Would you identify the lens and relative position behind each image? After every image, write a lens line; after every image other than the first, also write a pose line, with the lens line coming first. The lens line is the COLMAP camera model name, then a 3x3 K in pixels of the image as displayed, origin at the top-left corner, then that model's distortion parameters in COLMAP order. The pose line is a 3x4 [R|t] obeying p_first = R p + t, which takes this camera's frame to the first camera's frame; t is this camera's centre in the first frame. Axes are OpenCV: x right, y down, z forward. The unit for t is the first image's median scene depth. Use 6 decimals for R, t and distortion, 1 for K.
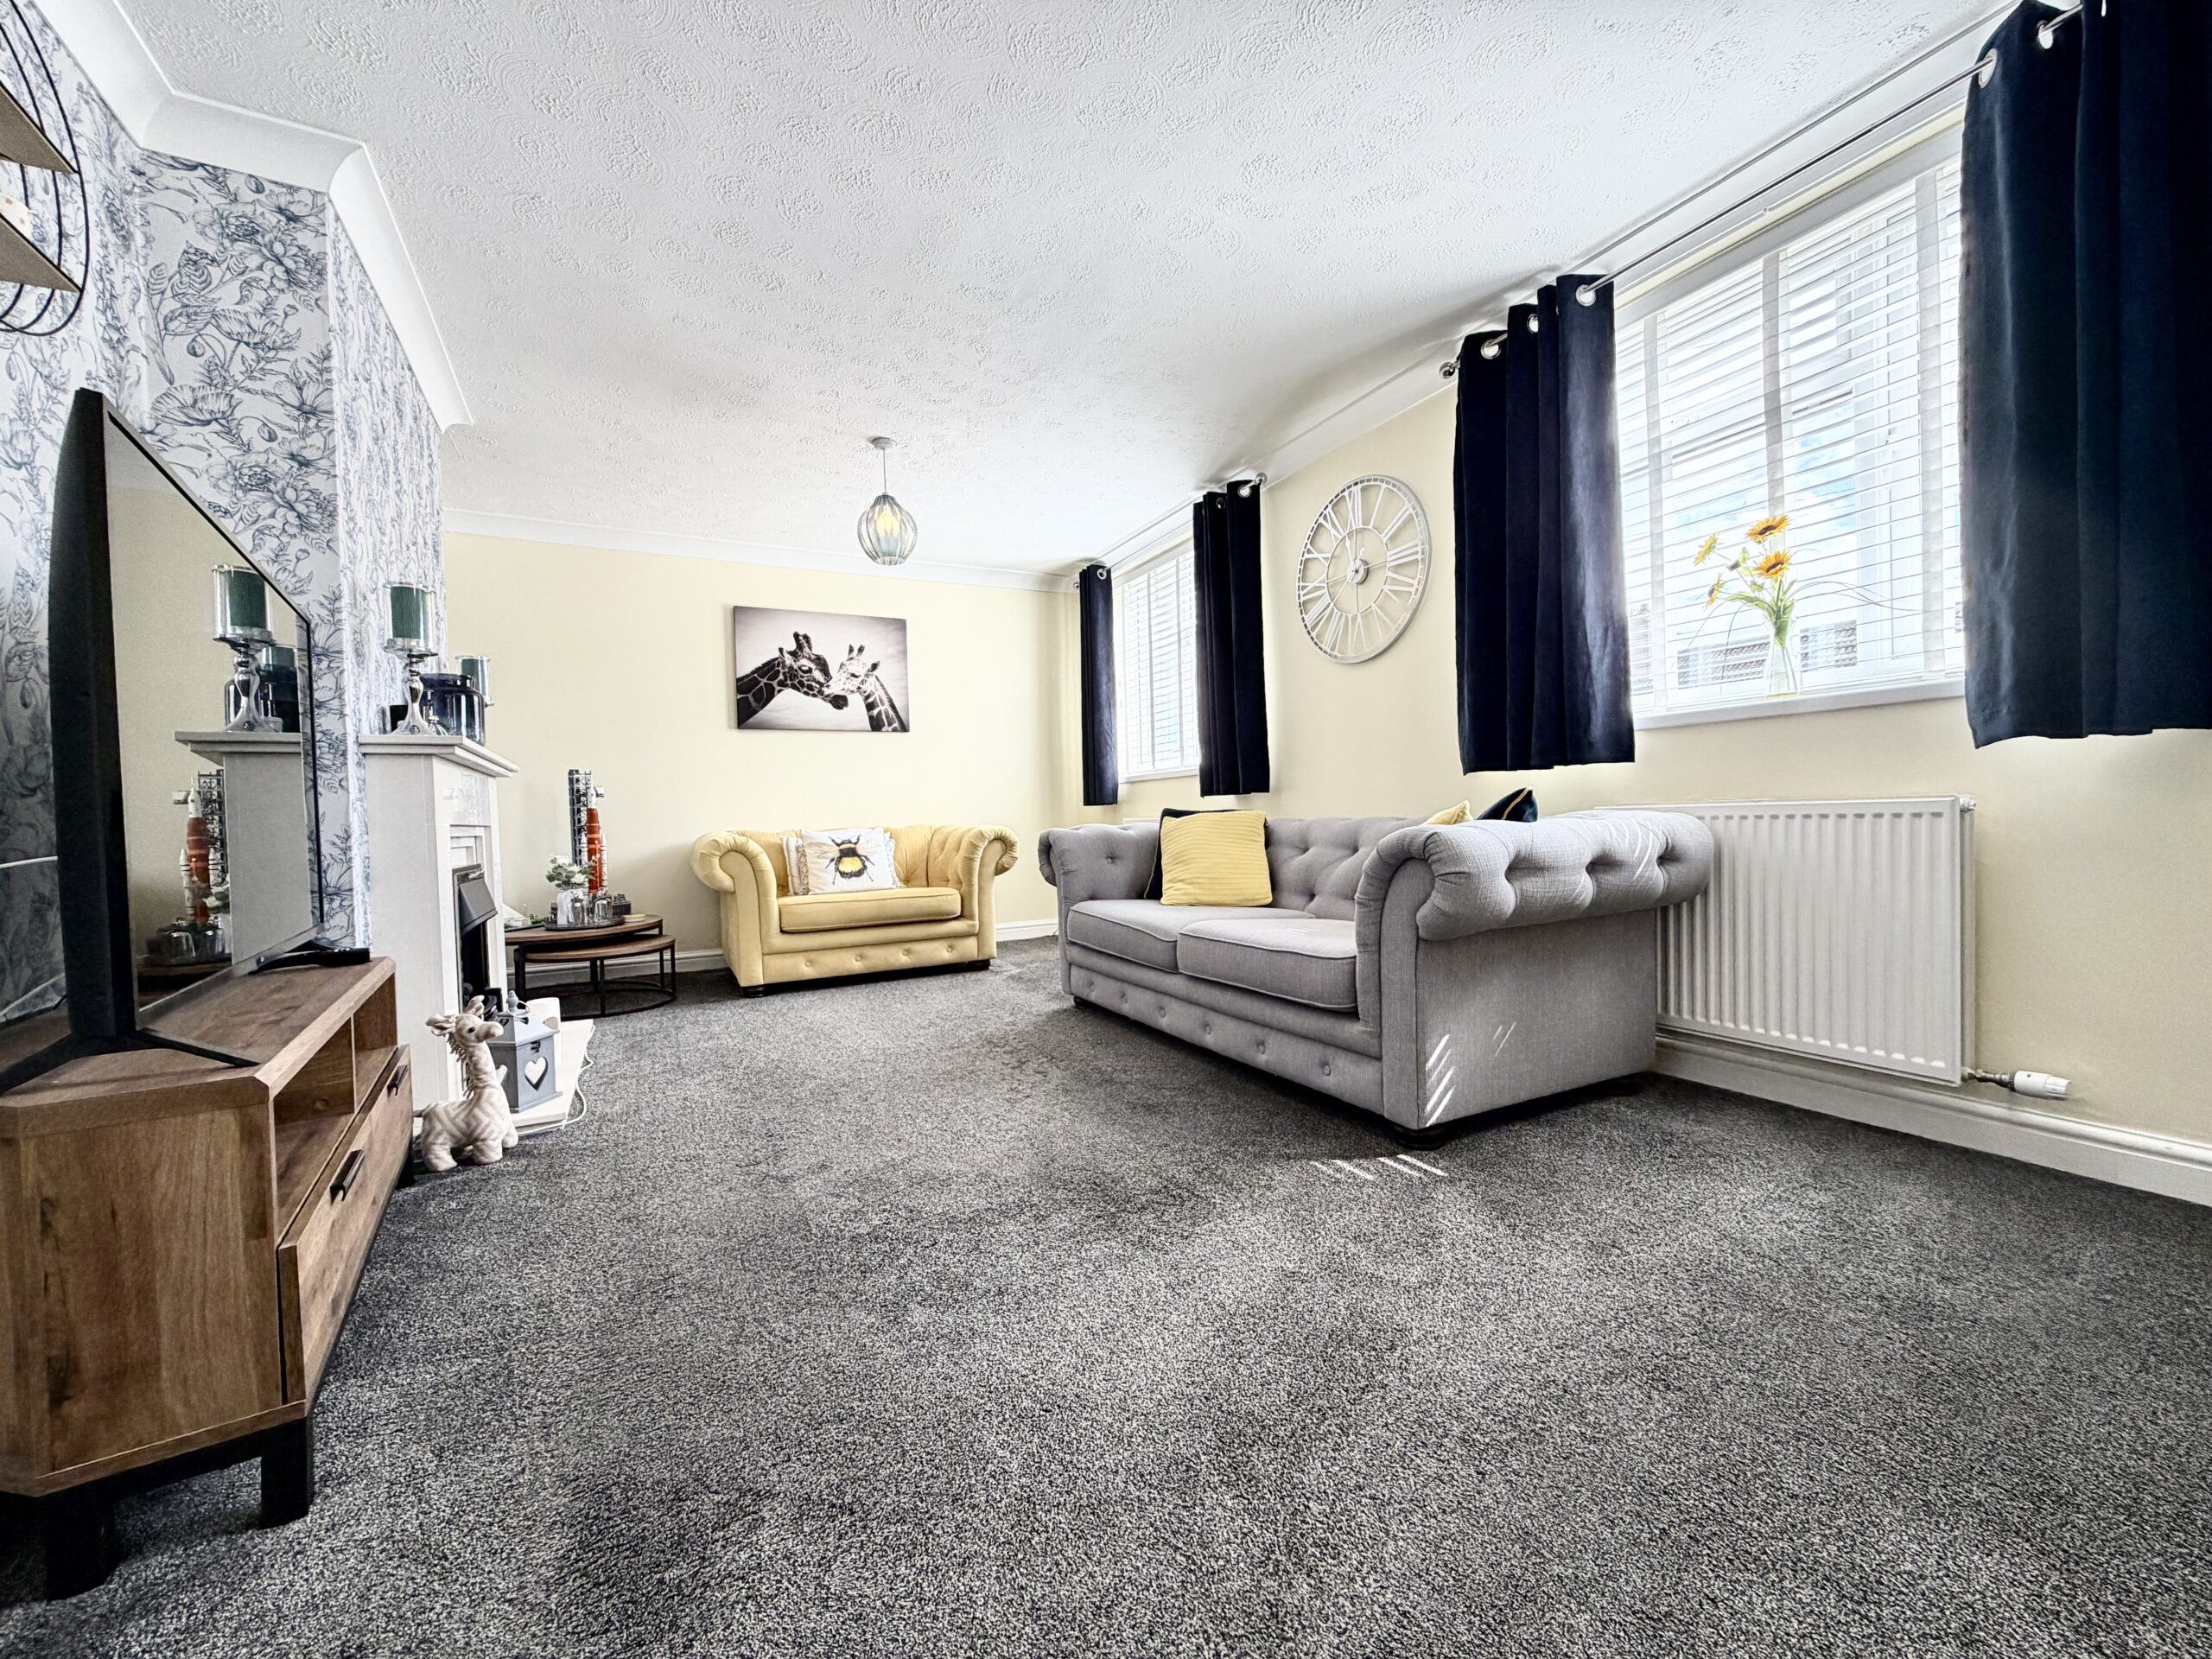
lens RADIAL K [[874.8, 0, 1100.4], [0, 874.8, 837.1], [0, 0, 1]] dist [0.001122, -0.000241]
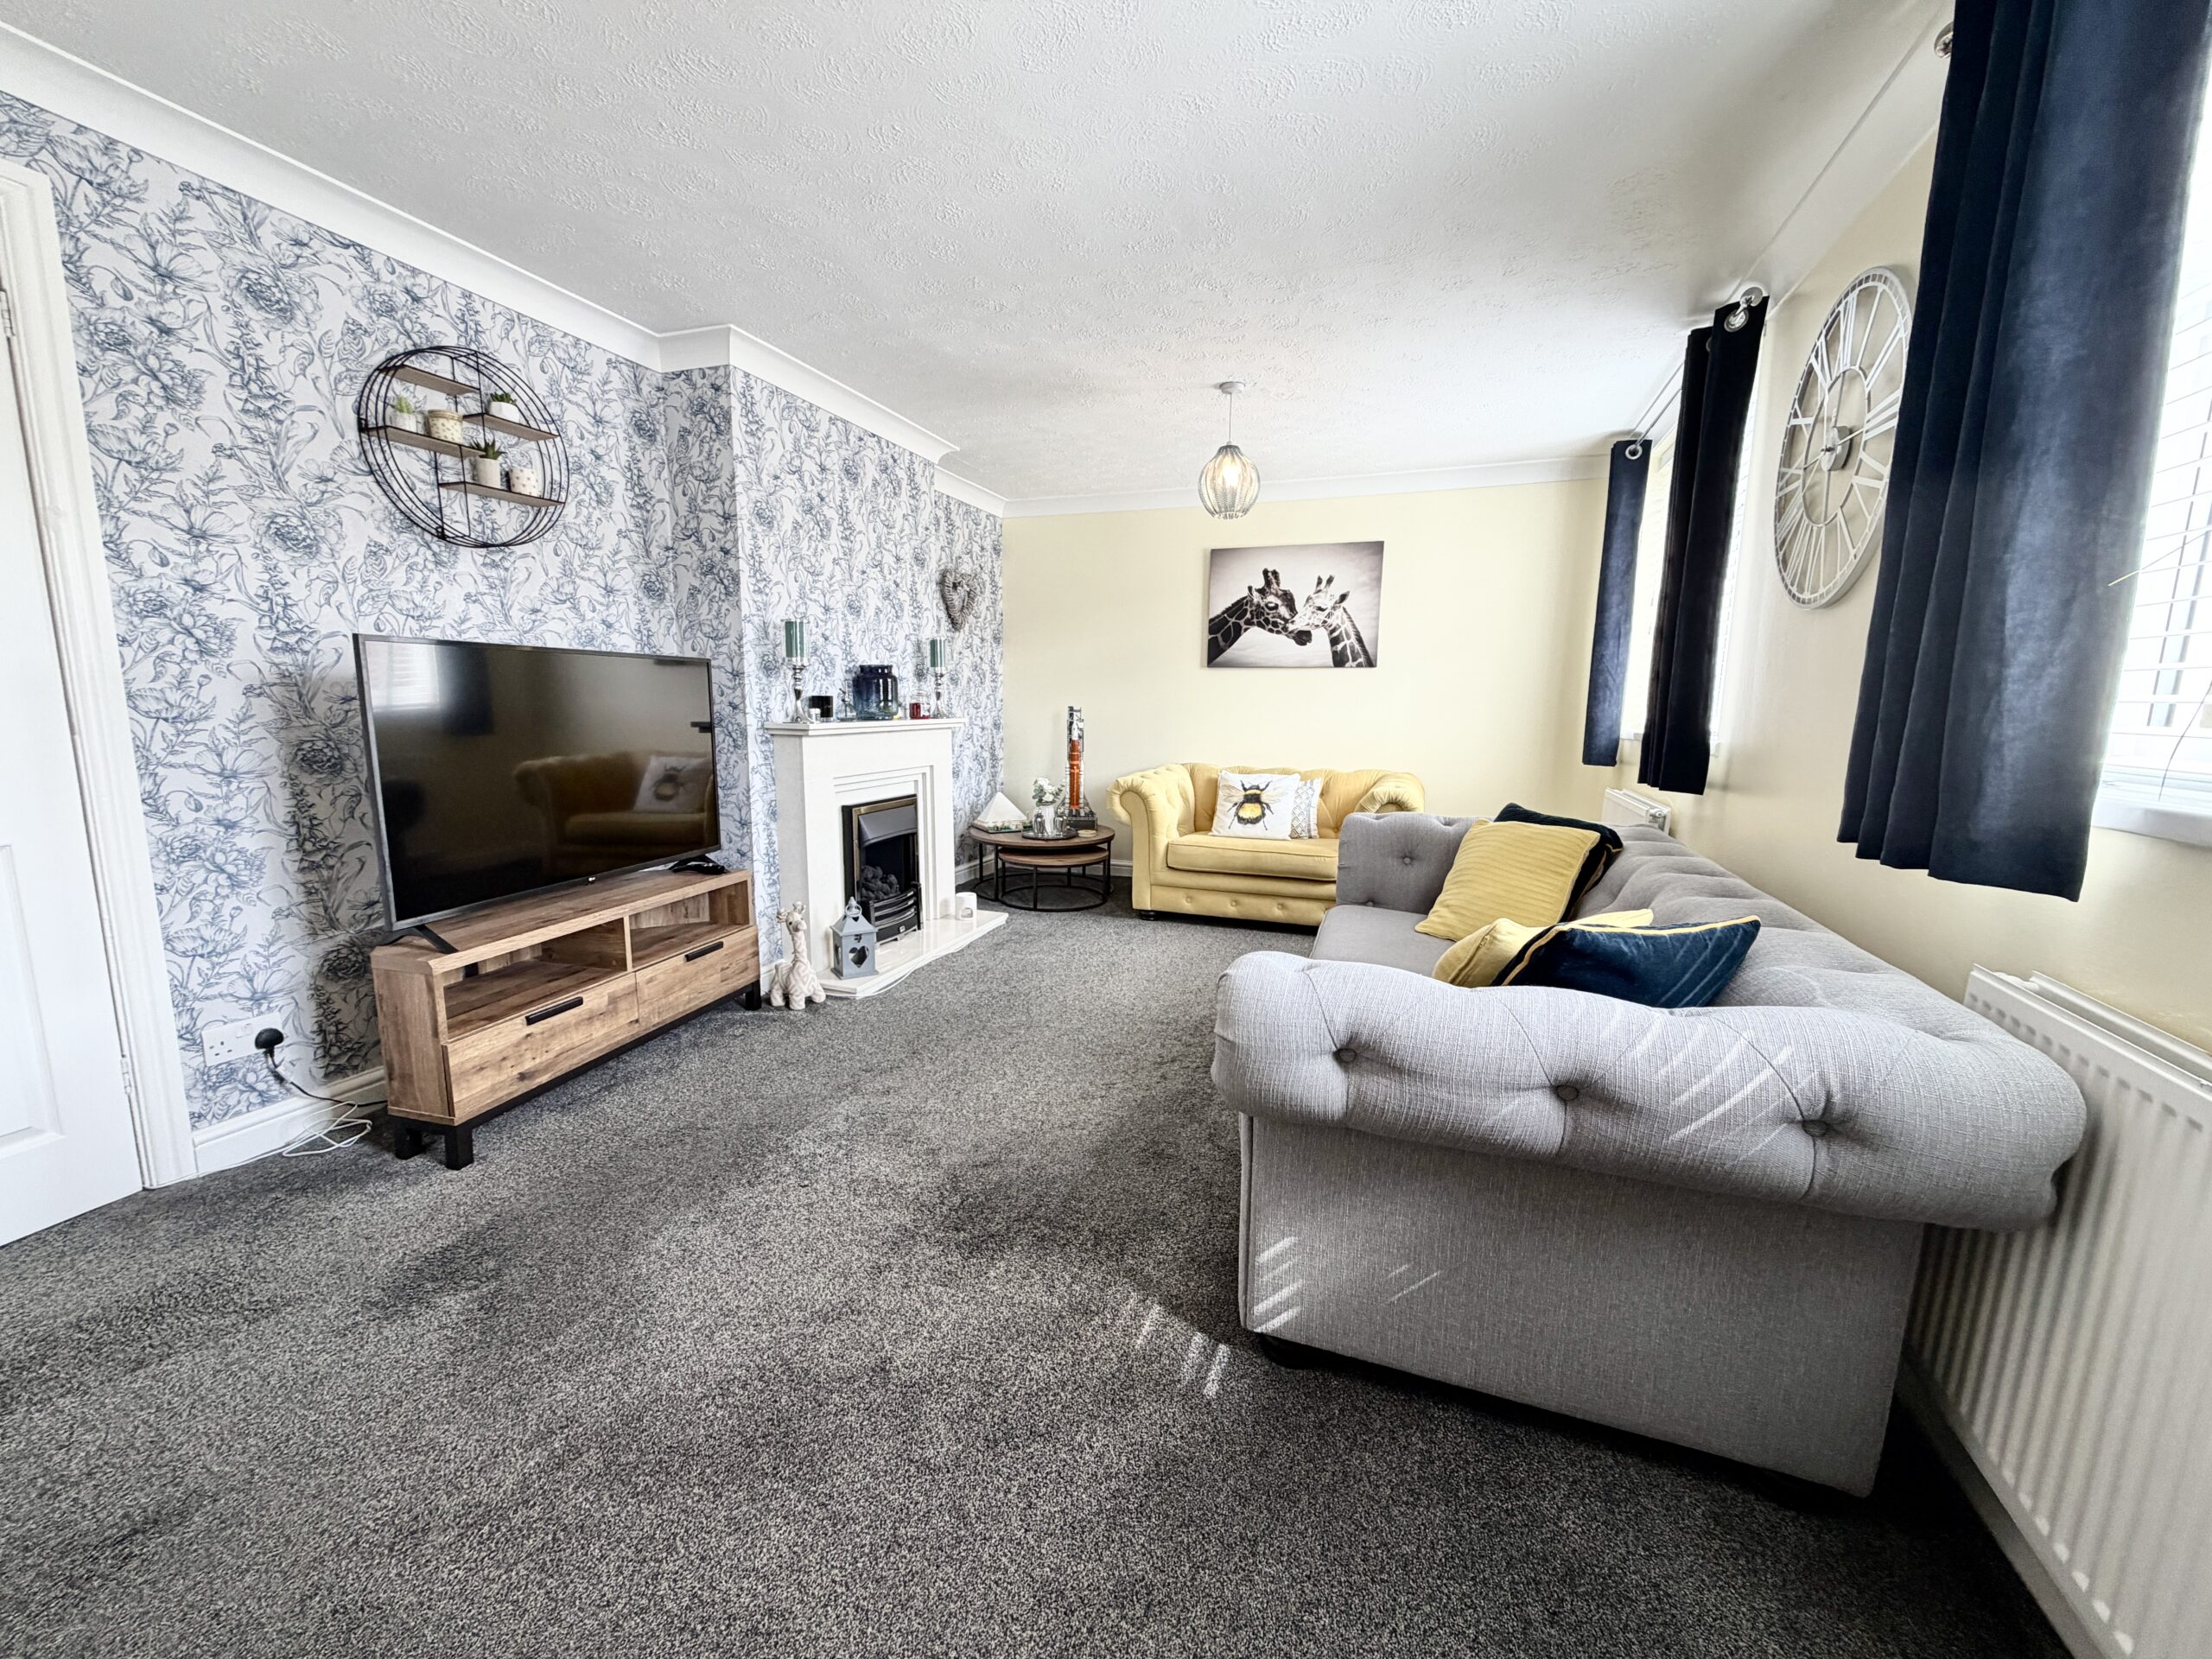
lens RADIAL K [[874.8, 0, 1095.9], [0, 874.8, 840.0], [0, 0, 1]] dist [0.001122, -0.000241]
pose [[0.667091, 0.156931, -0.728260, 0.343362], [-0.049838, 0.984772, 0.166554, -0.096290], [0.743307, -0.074811, 0.664754, 0.184908]]
